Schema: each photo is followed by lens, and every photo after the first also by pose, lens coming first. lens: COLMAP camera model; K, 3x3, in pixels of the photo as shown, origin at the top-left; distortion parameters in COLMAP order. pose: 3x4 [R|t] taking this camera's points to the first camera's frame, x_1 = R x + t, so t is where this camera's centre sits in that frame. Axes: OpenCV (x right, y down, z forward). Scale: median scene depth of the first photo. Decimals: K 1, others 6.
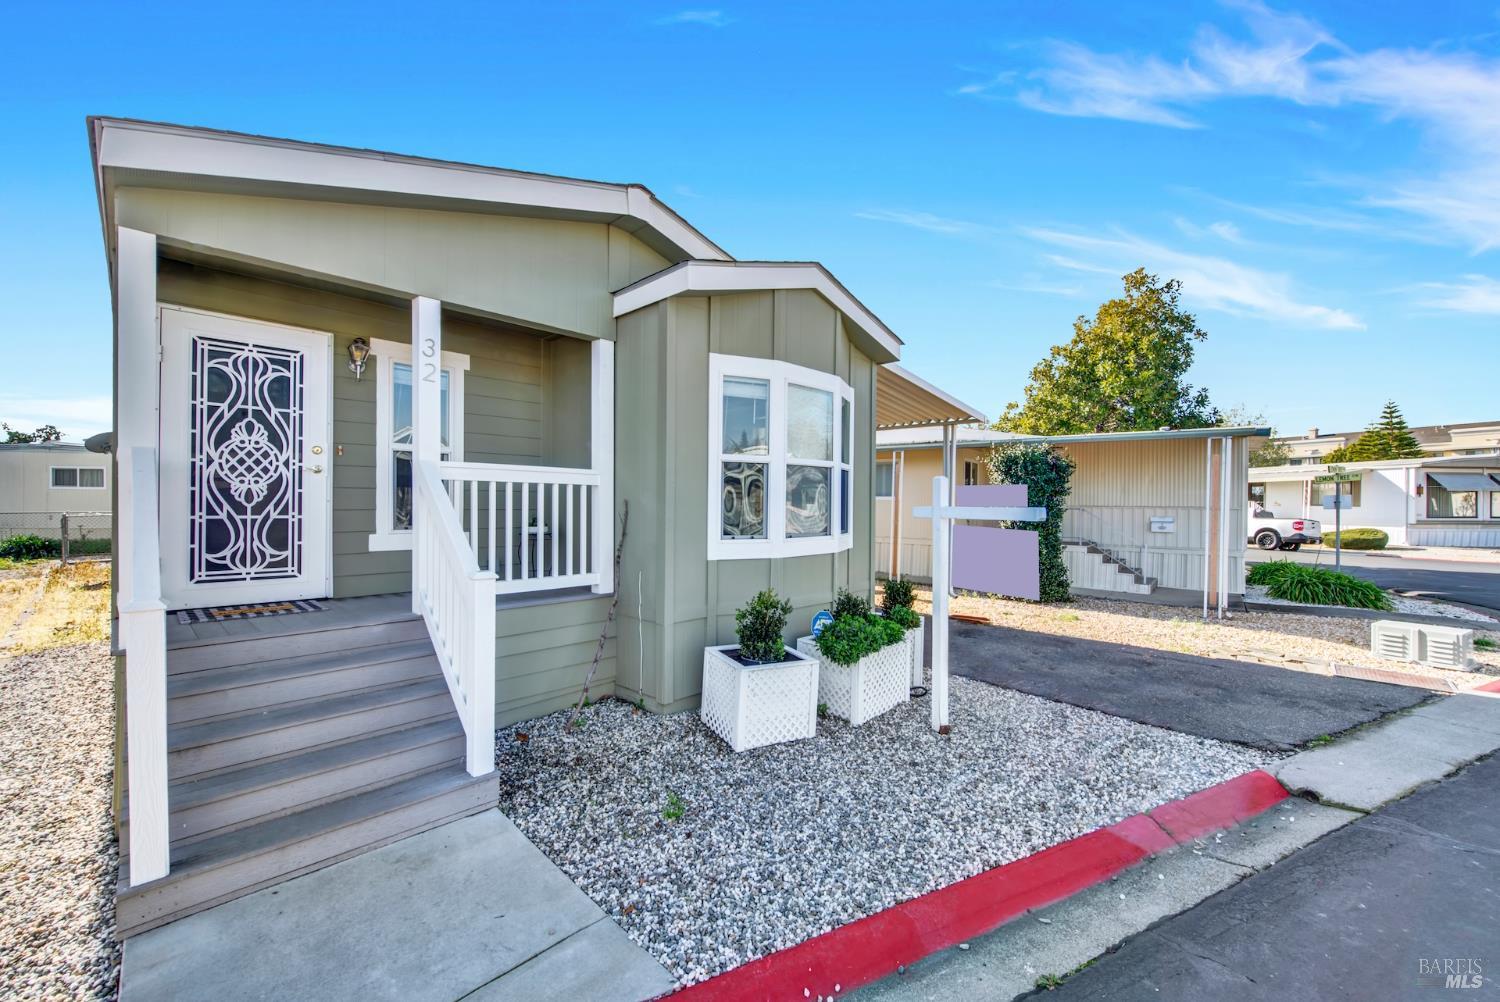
lens RADIAL K [[595.1, 0, 758.9], [0, 595.1, 502.0], [0, 0, 1]] dist [0.001804, -0.000032]
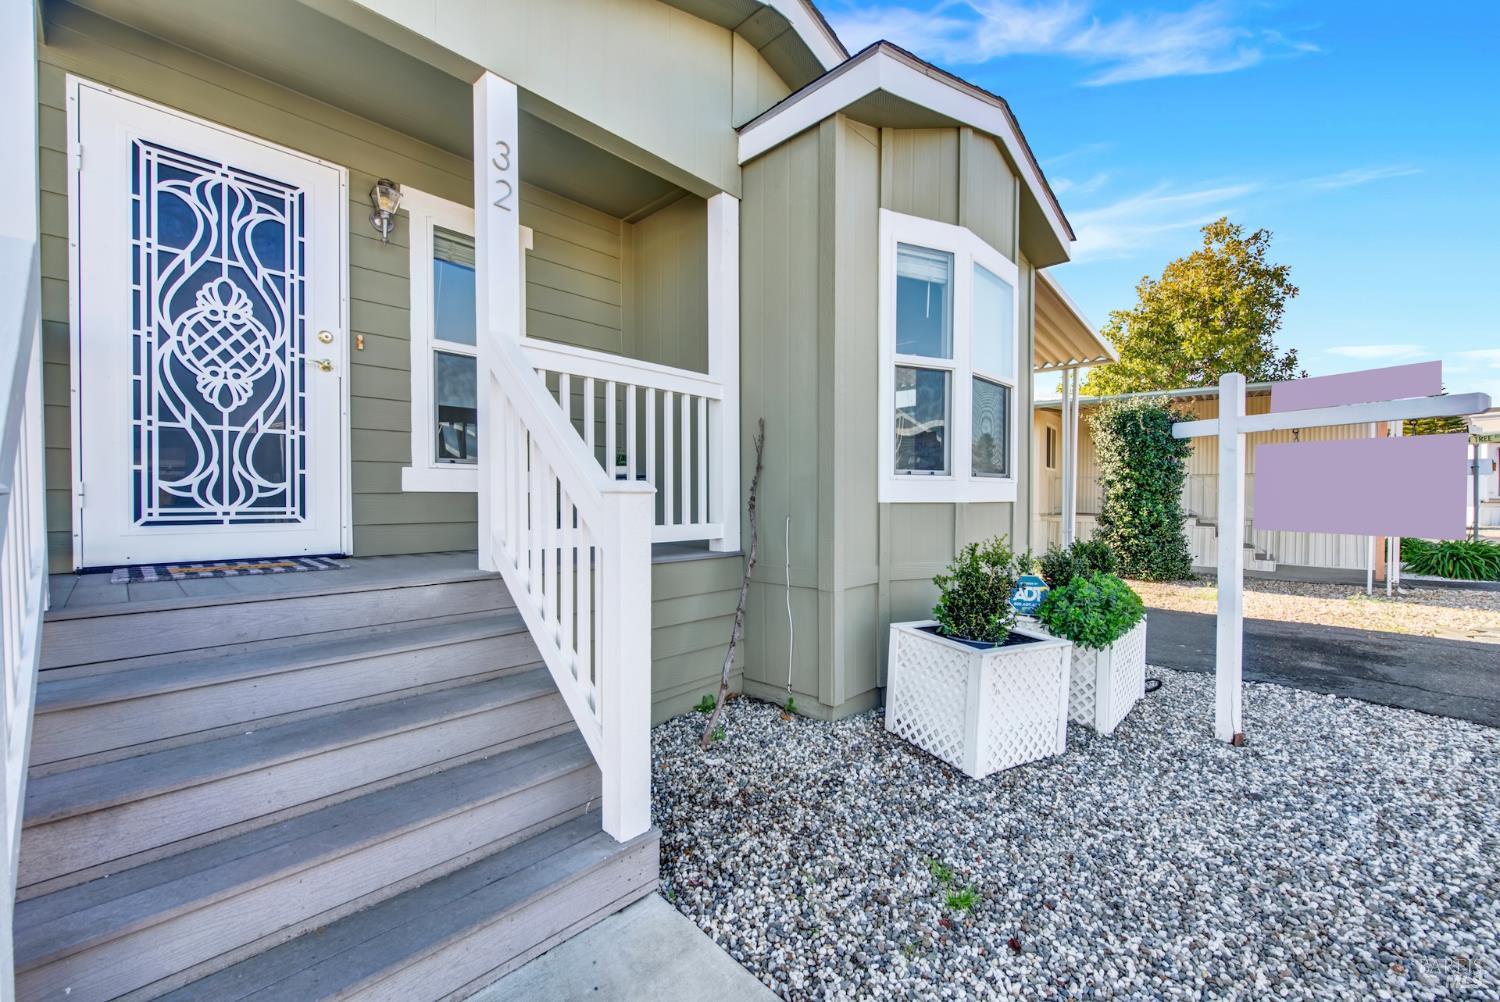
lens RADIAL K [[593.9, 0, 758.0], [0, 593.9, 503.7], [0, 0, 1]] dist [-0.000930, -0.000998]
pose [[0.999980, -0.005736, 0.002784, -0.267458], [0.005702, 0.999908, 0.012308, 0.103223], [-0.002855, -0.012291, 0.999920, 0.338776]]
